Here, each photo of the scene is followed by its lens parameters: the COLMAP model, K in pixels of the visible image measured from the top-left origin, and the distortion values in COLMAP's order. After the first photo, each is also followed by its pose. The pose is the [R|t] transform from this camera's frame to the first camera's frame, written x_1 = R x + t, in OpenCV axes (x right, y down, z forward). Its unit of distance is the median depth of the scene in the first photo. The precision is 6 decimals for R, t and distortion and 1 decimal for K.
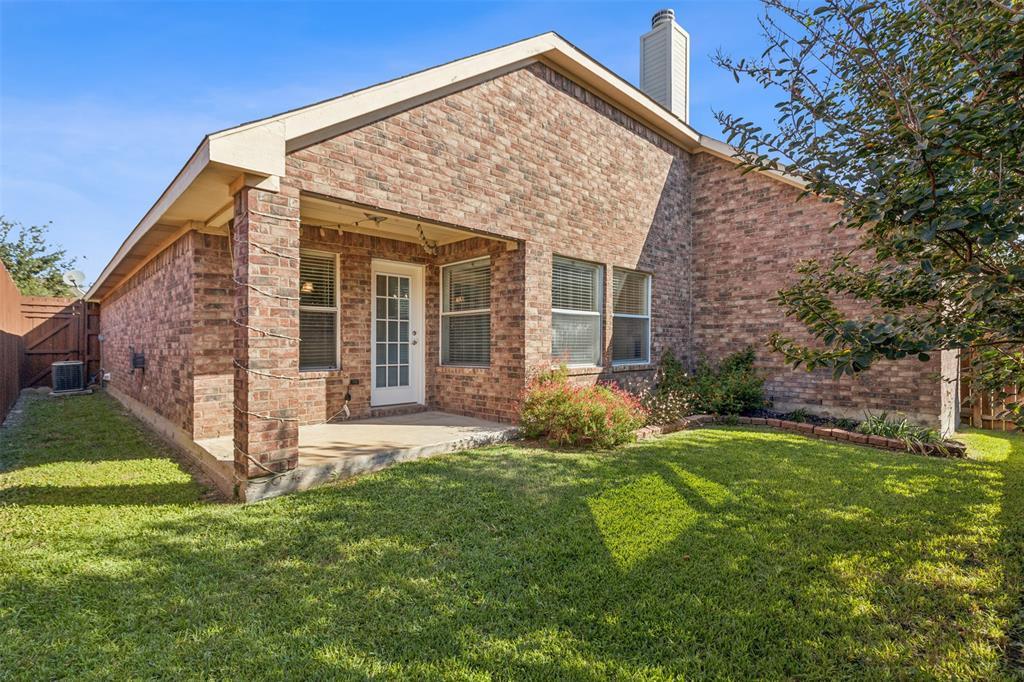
lens RADIAL K [[474.2, 0, 516.8], [0, 474.2, 346.0], [0, 0, 1]] dist [0.006144, 0.000657]
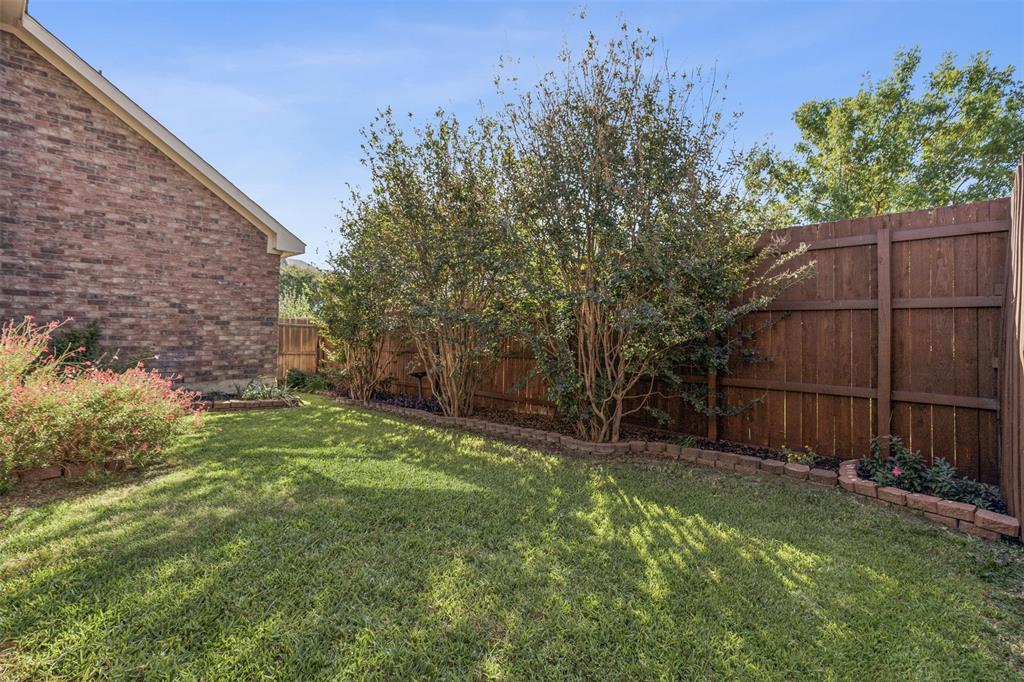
lens RADIAL K [[474.2, 0, 516.8], [0, 474.2, 334.1], [0, 0, 1]] dist [0.006144, 0.000657]
pose [[-0.051419, -0.004482, 0.998667, -0.359605], [-0.005374, 0.999977, 0.004211, 0.014425], [-0.998663, -0.005150, -0.051441, 0.340911]]
